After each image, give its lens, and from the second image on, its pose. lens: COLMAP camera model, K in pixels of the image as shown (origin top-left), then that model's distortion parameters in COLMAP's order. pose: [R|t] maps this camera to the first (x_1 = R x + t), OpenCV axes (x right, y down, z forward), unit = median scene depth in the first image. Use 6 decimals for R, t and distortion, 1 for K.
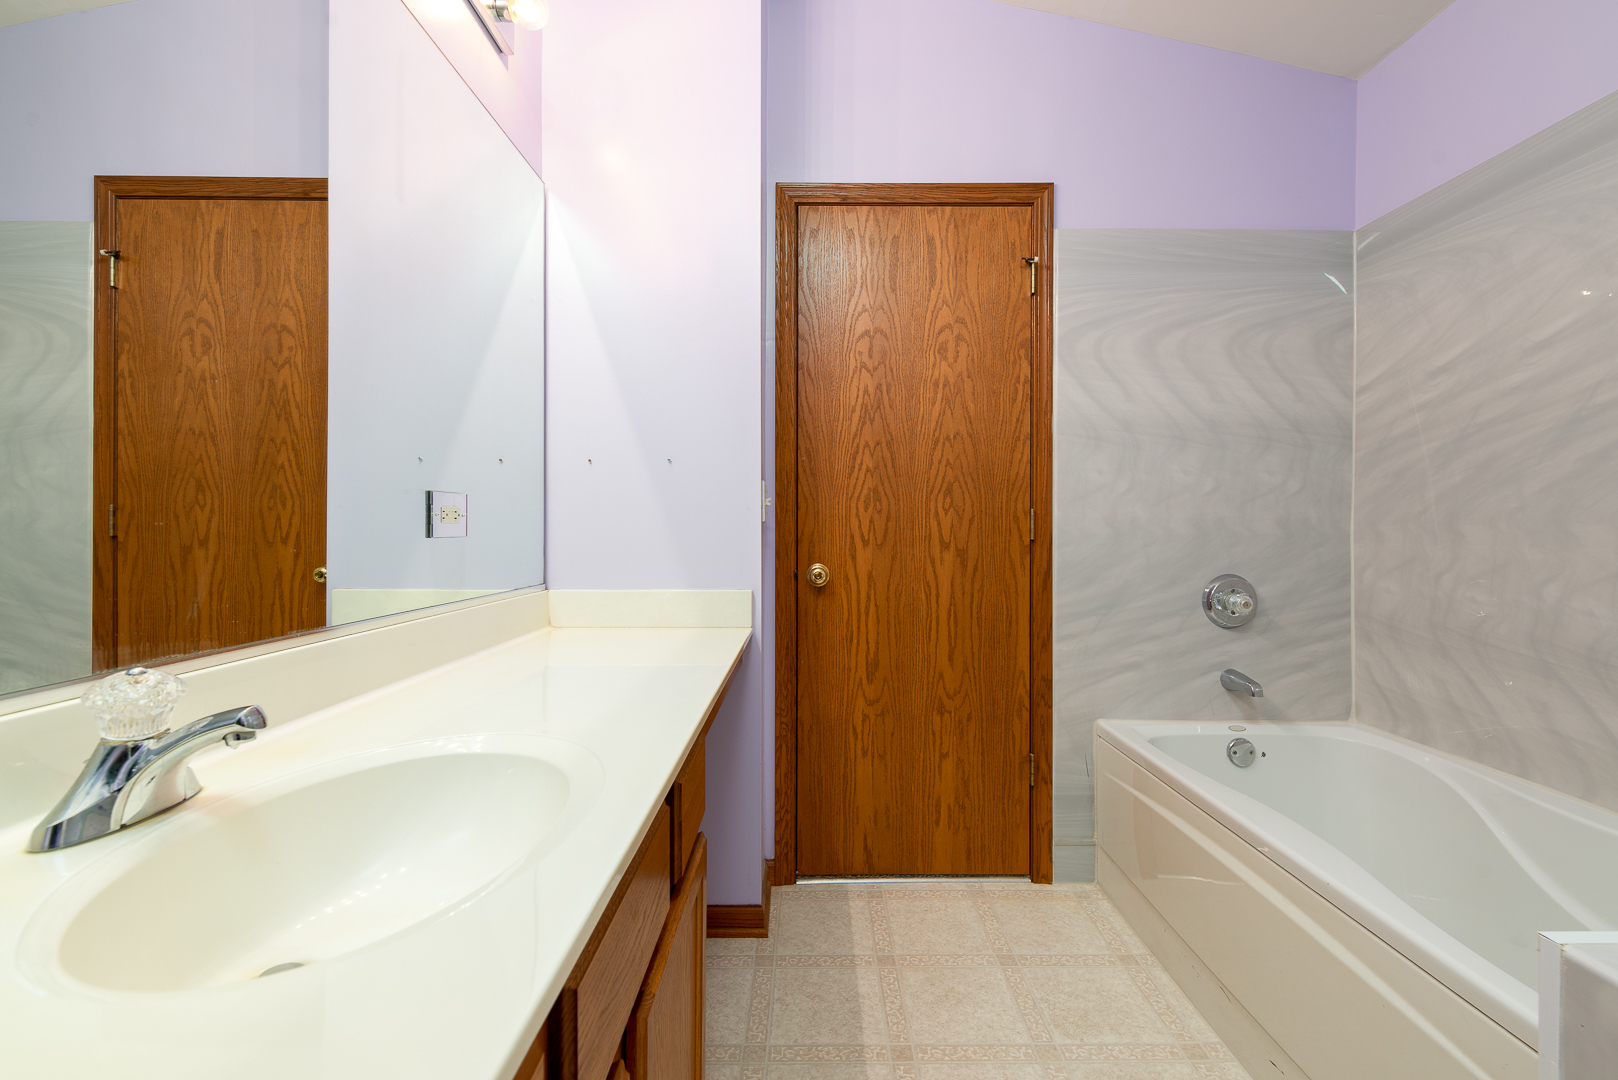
lens RADIAL K [[711.4, 0, 810.6], [0, 711.4, 532.6], [0, 0, 1]] dist [-0.000743, -0.000231]
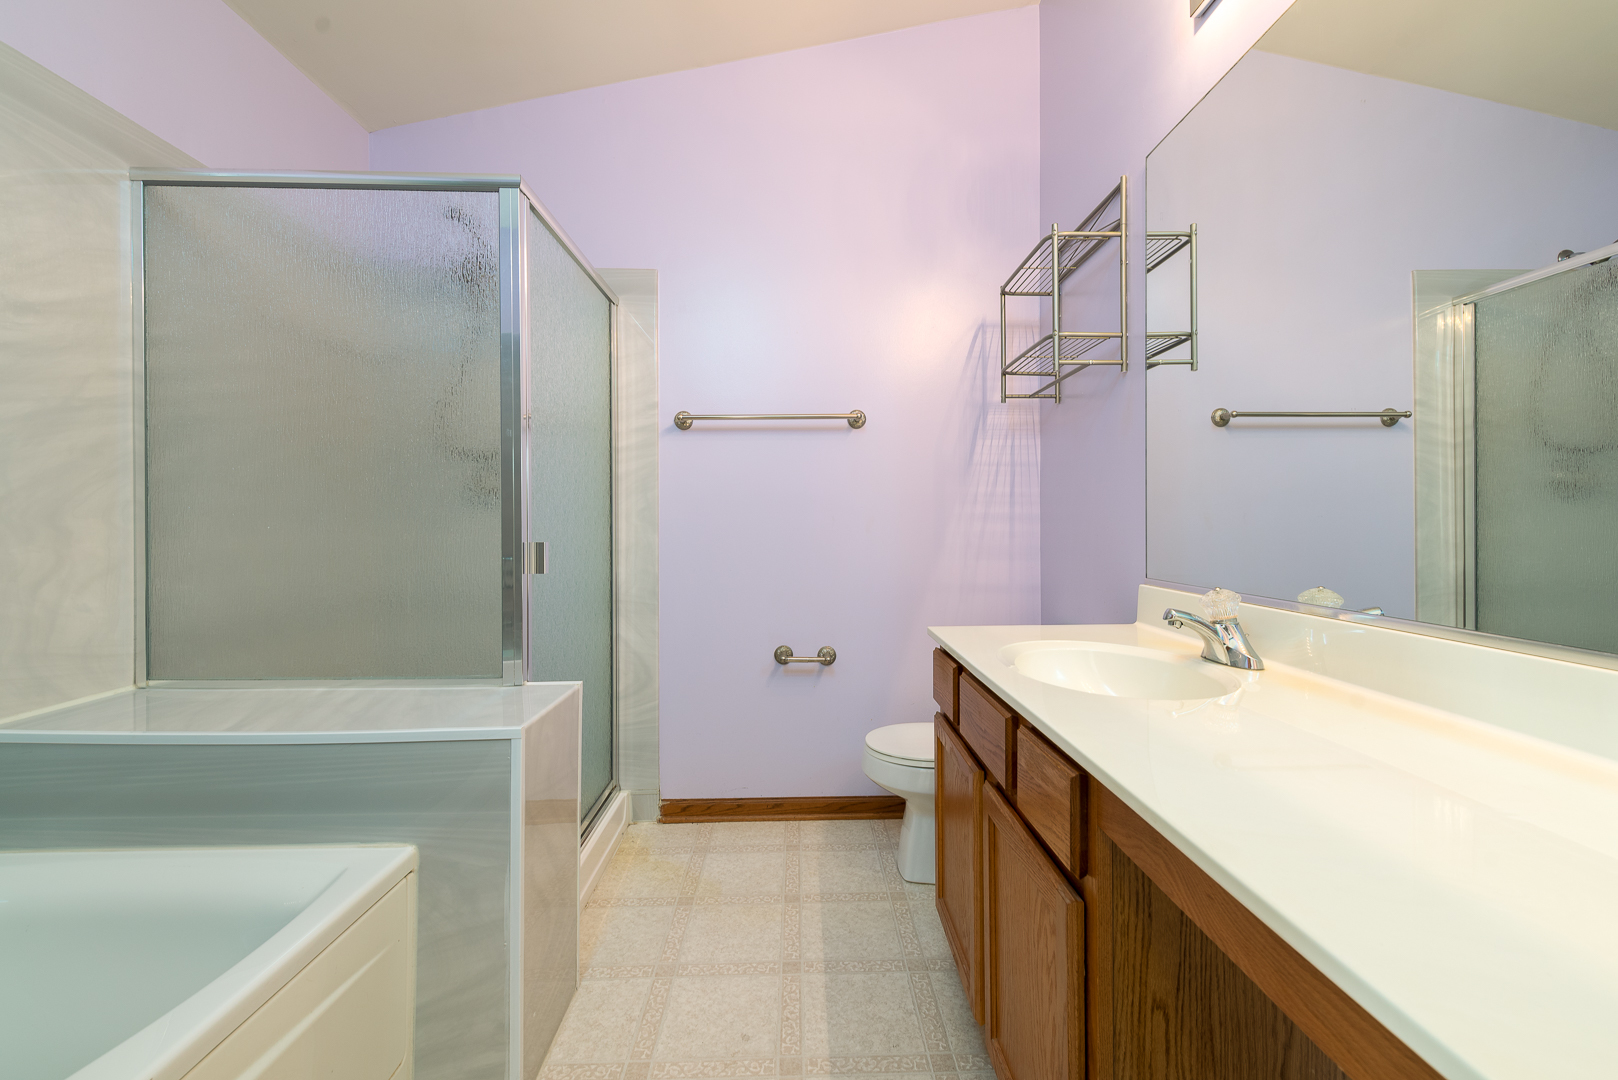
lens RADIAL K [[711.4, 0, 811.1], [0, 711.4, 530.5], [0, 0, 1]] dist [-0.000743, -0.000231]
pose [[-0.999719, 0.004189, -0.023332, 0.111979], [0.003837, 0.999878, 0.015129, -0.006773], [0.023392, 0.015035, -0.999613, 2.004002]]
